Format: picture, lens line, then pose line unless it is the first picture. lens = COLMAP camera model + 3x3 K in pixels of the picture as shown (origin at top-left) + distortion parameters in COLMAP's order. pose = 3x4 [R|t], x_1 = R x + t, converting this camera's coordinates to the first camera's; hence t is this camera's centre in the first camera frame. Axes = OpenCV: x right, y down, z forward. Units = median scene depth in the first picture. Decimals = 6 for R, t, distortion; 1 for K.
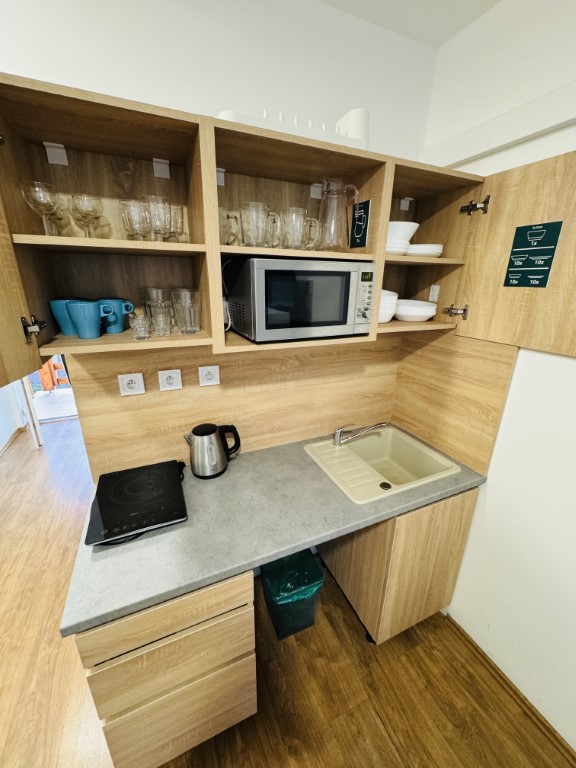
lens RADIAL K [[306.2, 0, 288.0], [0, 306.2, 384.0], [0, 0, 1]] dist [-0.003446, 0.000614]
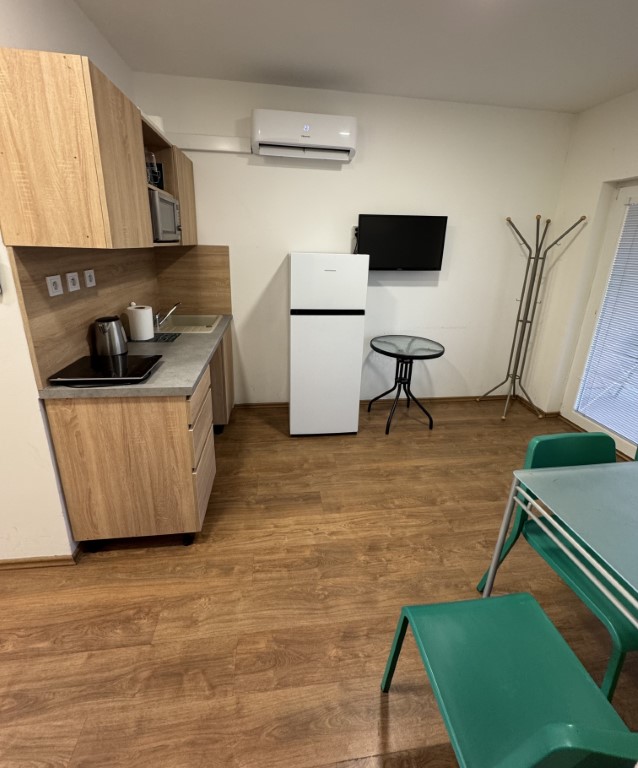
lens RADIAL K [[338.9, 0, 319.9], [0, 338.9, 341.8], [0, 0, 1]] dist [0.001763, 0.000517]
pose [[0.280396, -0.274127, 0.919909, -1.351303], [0.284361, 0.939058, 0.193157, 0.216779], [-0.916797, 0.207426, 0.341259, -0.261370]]
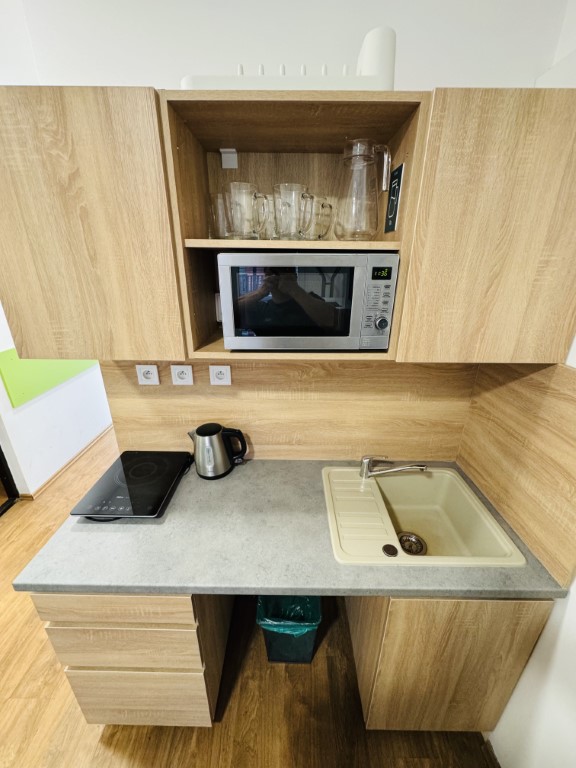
lens RADIAL K [[306.2, 0, 288.0], [0, 306.2, 384.0], [0, 0, 1]] dist [-0.003446, 0.000614]
pose [[0.910923, 0.144154, -0.386573, 0.319702], [-0.127794, 0.989478, 0.067844, -0.094804], [0.392286, -0.012399, 0.919760, 0.204673]]
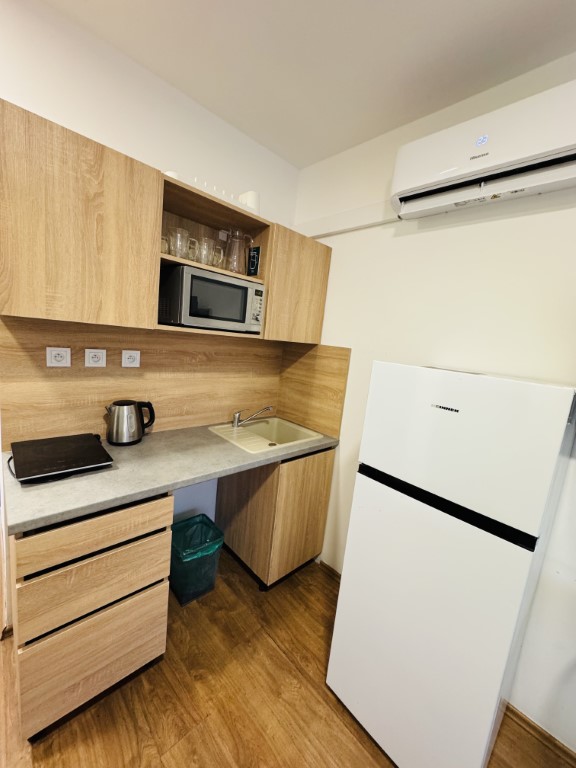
lens RADIAL K [[304.9, 0, 288.0], [0, 304.9, 384.0], [0, 0, 1]] dist [-0.002449, -0.000020]
pose [[0.936653, 0.033048, 0.348696, -0.096324], [0.020785, 0.988540, -0.149521, 0.268518], [-0.349641, 0.147297, 0.925232, -0.311504]]
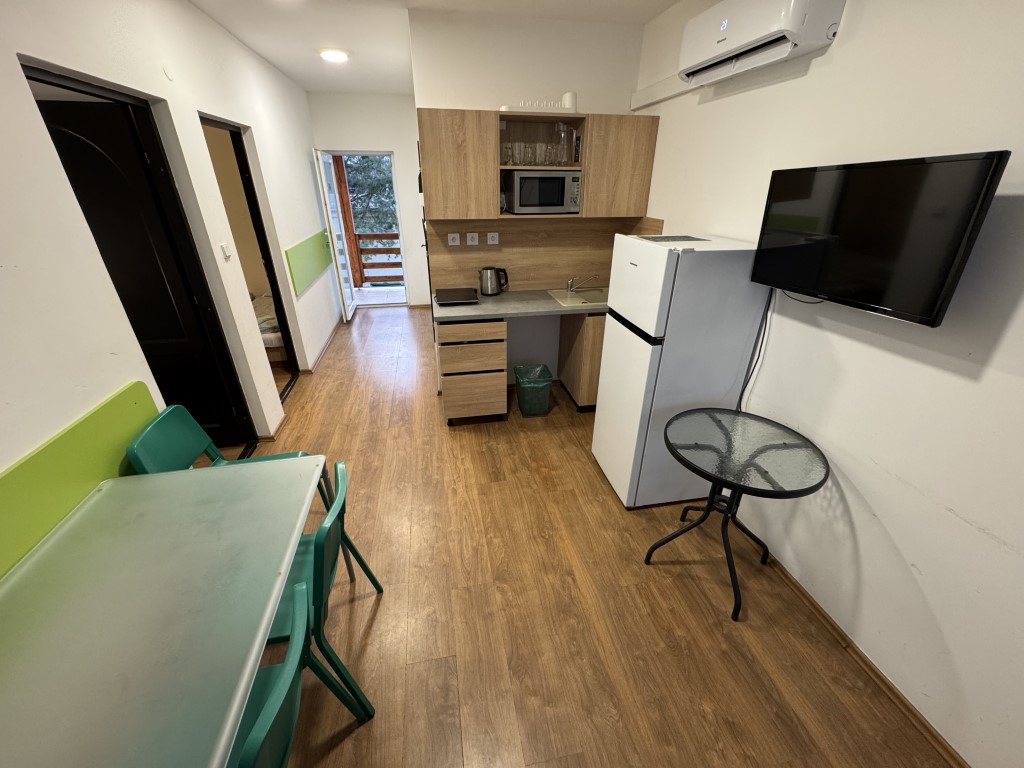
lens RADIAL K [[408.2, 0, 512.0], [0, 408.2, 384.0], [0, 0, 1]] dist [-0.003446, 0.000614]
pose [[0.975316, 0.088176, -0.202442, 0.424821], [-0.060735, 0.988572, 0.137973, 0.494298], [0.212294, -0.122272, 0.969526, -1.445714]]
